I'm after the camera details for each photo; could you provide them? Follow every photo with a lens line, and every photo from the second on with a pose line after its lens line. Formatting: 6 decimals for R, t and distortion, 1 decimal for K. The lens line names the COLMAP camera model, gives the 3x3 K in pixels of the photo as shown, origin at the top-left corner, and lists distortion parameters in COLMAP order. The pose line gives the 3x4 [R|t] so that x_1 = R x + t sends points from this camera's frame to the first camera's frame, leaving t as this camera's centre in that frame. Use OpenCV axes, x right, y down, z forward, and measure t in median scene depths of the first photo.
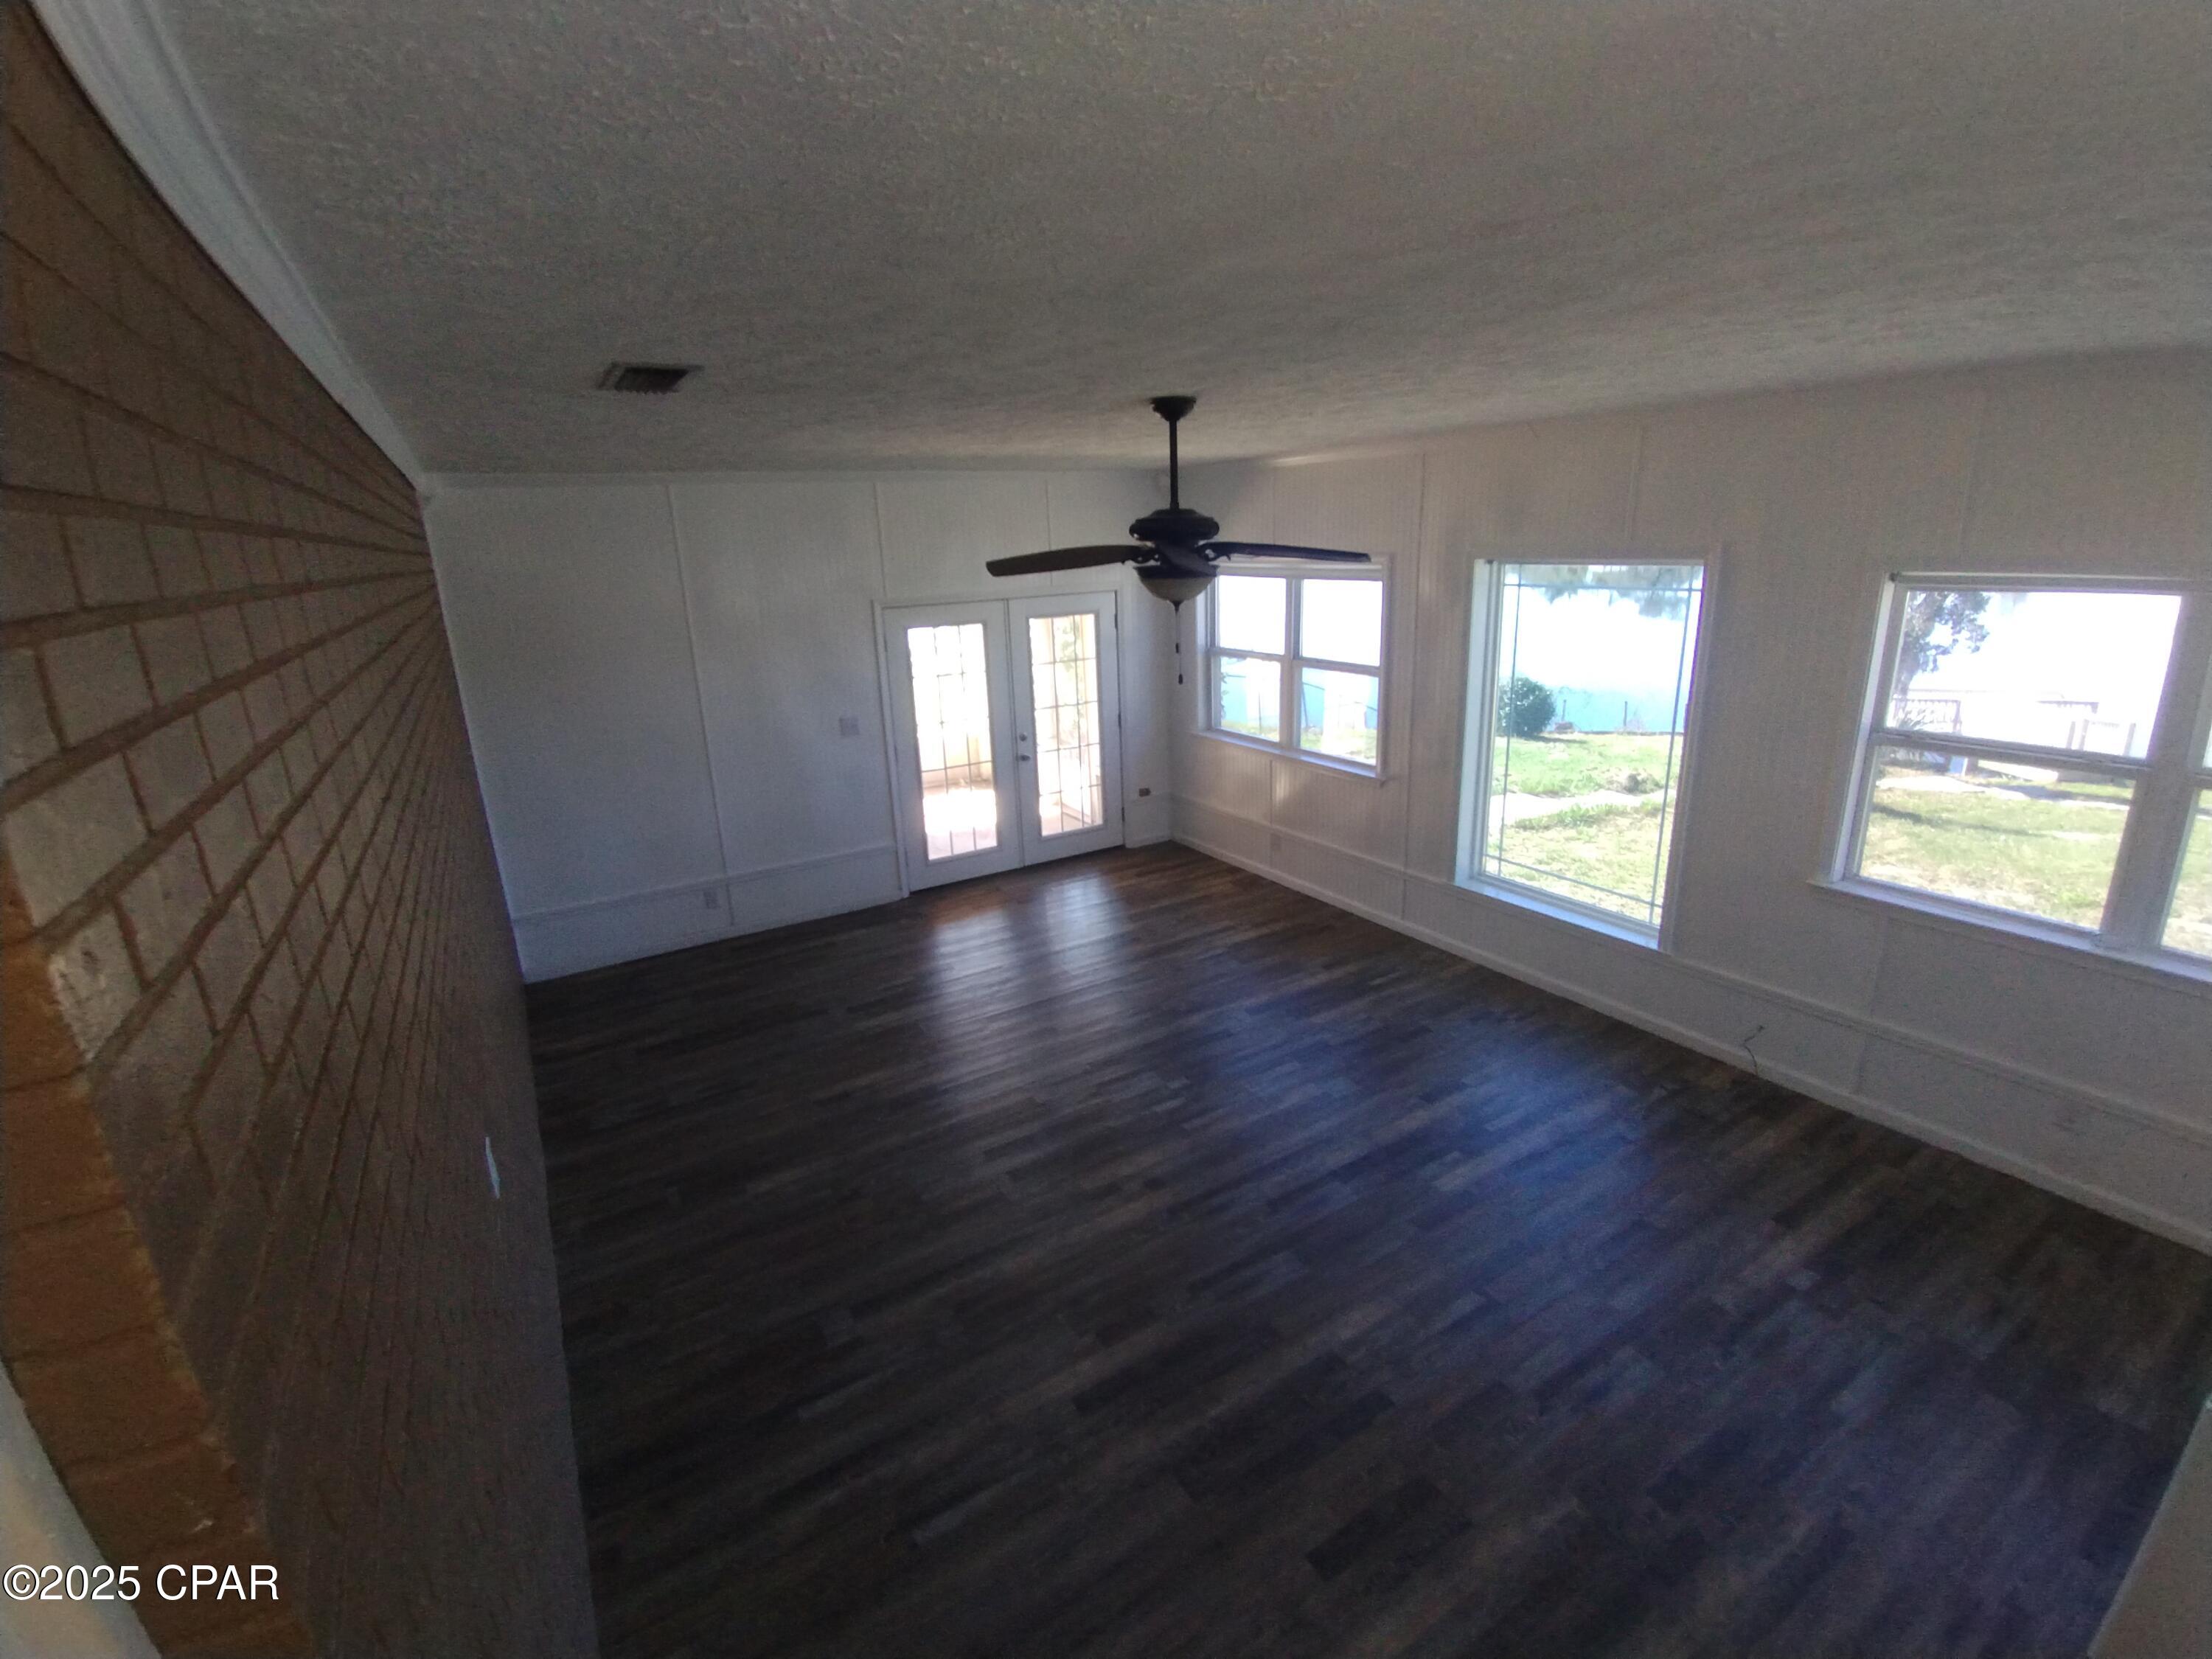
lens RADIAL K [[1006.1, 0, 1113.5], [0, 1006.1, 819.1], [0, 0, 1]] dist [-0.016617, 0.001755]
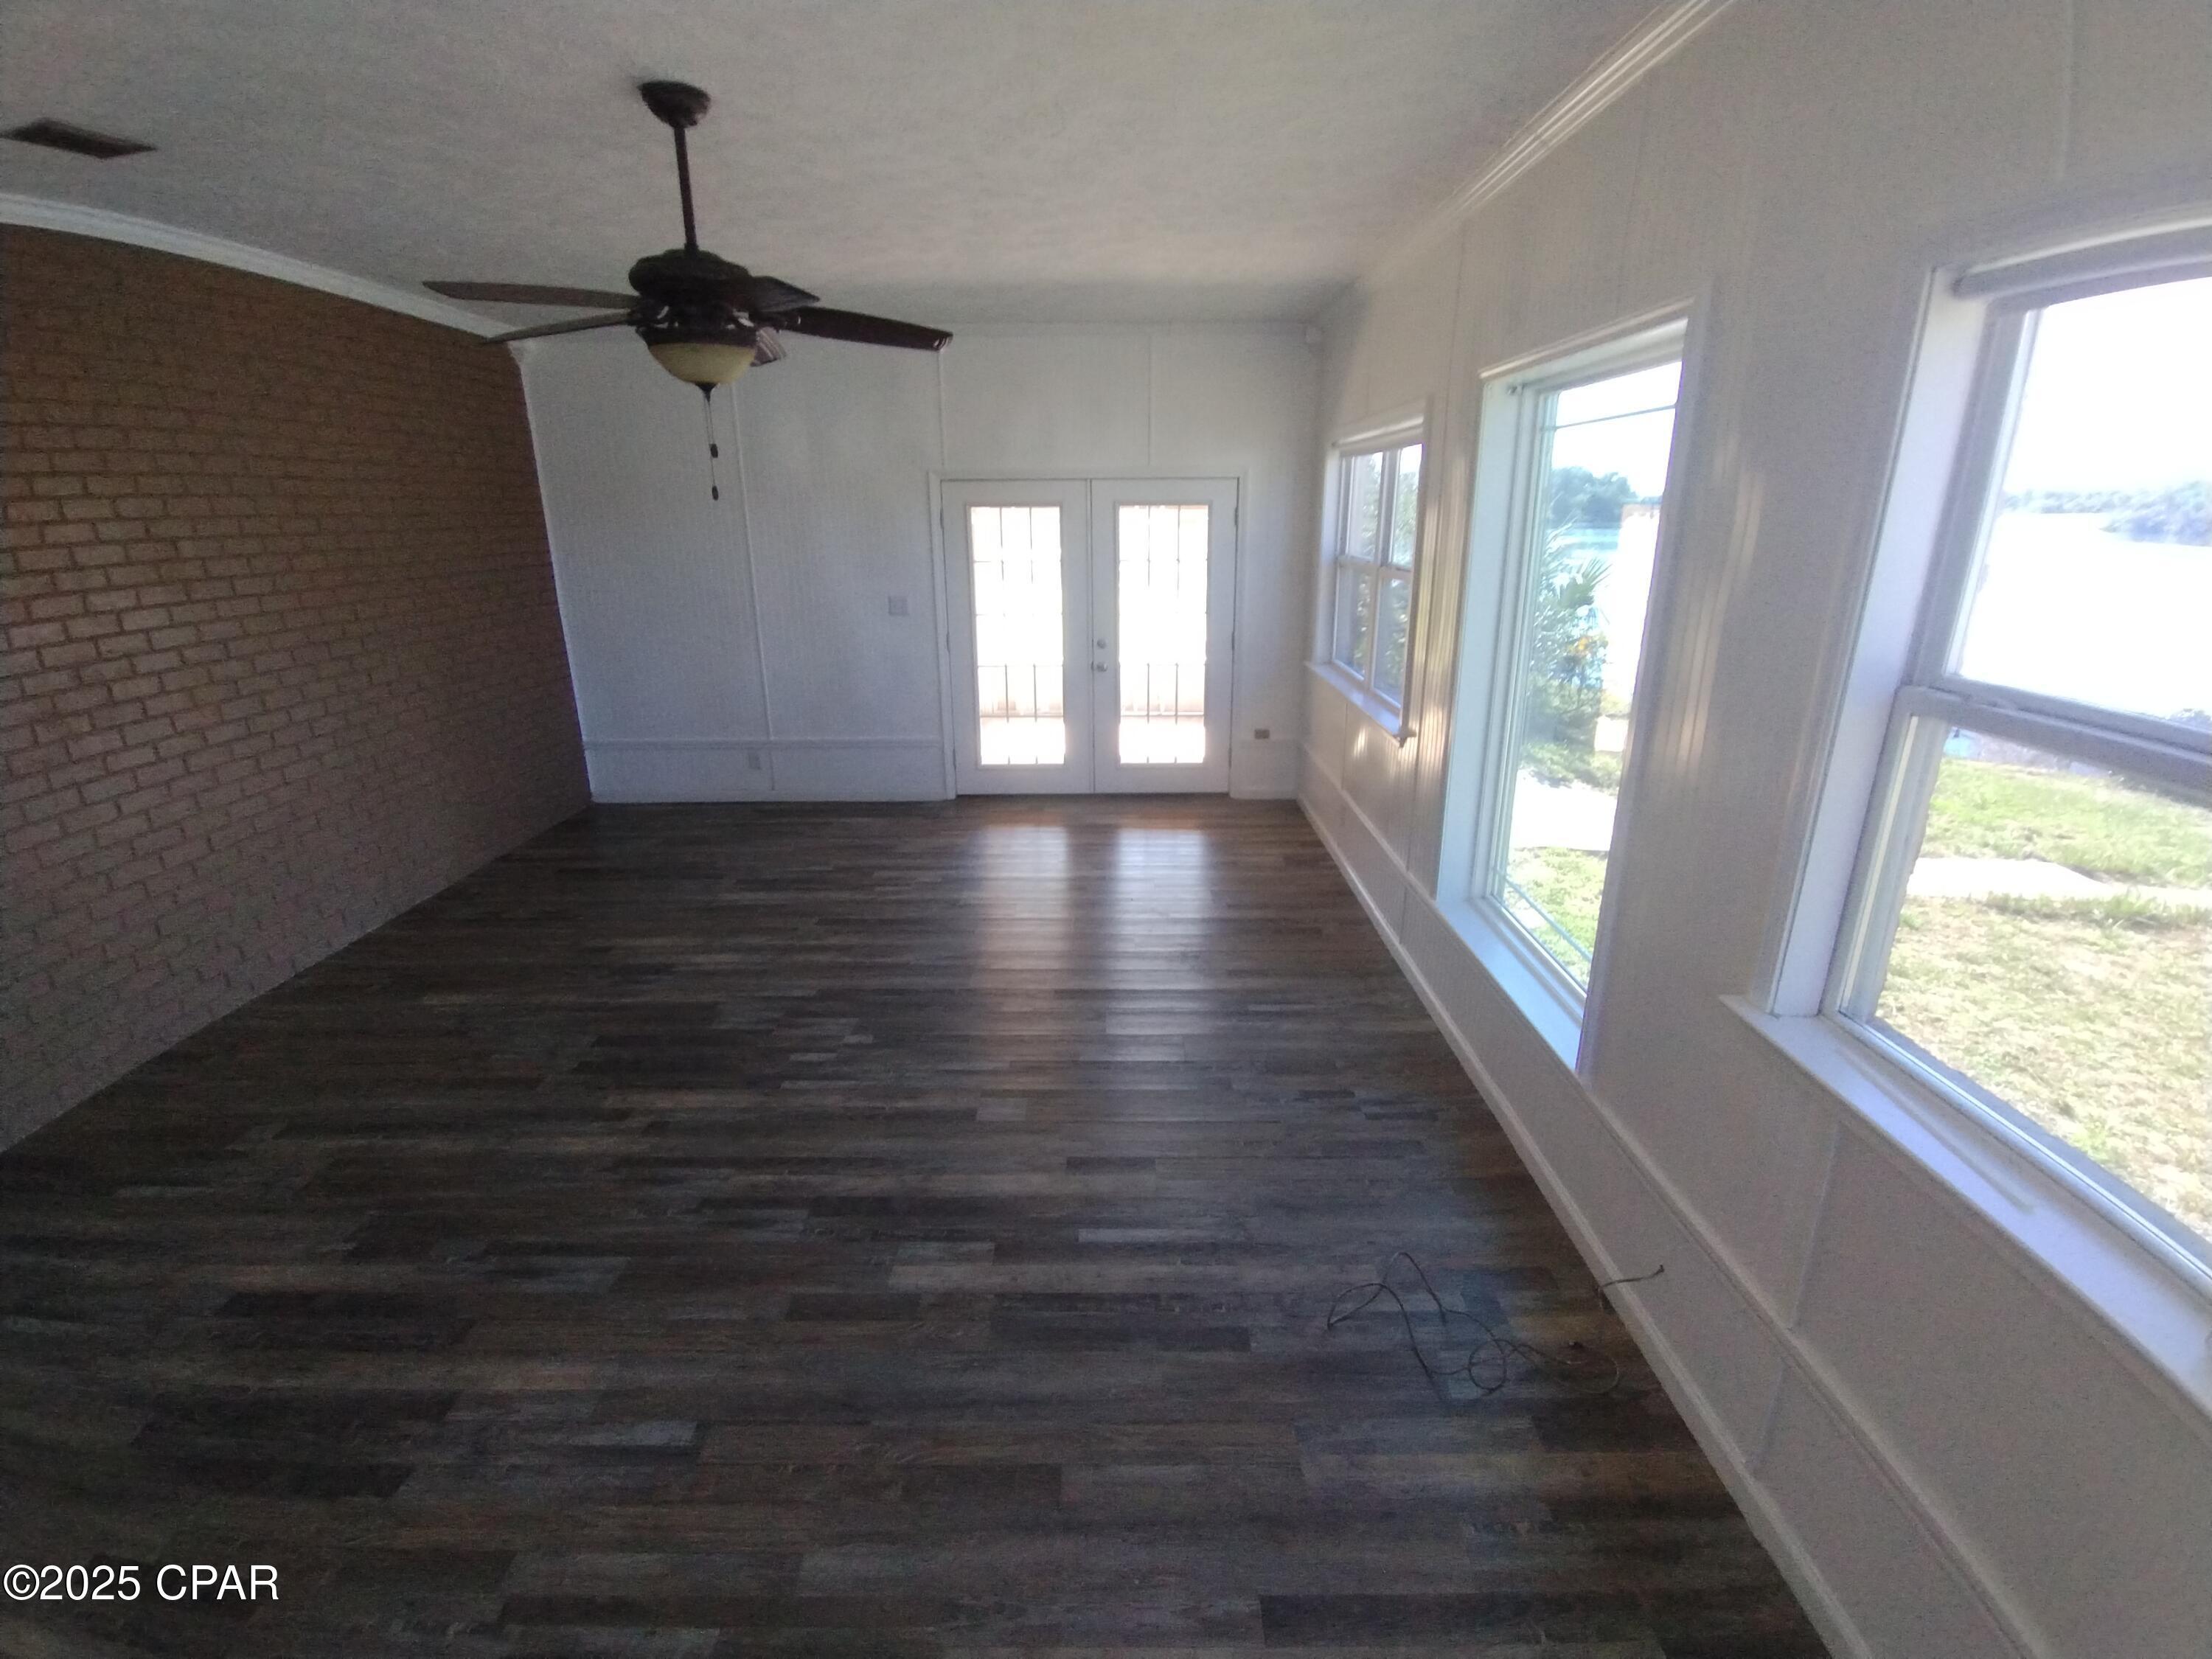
lens RADIAL K [[1006.1, 0, 1112.7], [0, 1006.1, 817.3], [0, 0, 1]] dist [-0.016617, 0.001755]
pose [[0.850051, 0.186030, -0.492754, 0.390756], [-0.169333, 0.982406, 0.078773, -0.005087], [0.498738, 0.016478, 0.866596, 0.265314]]
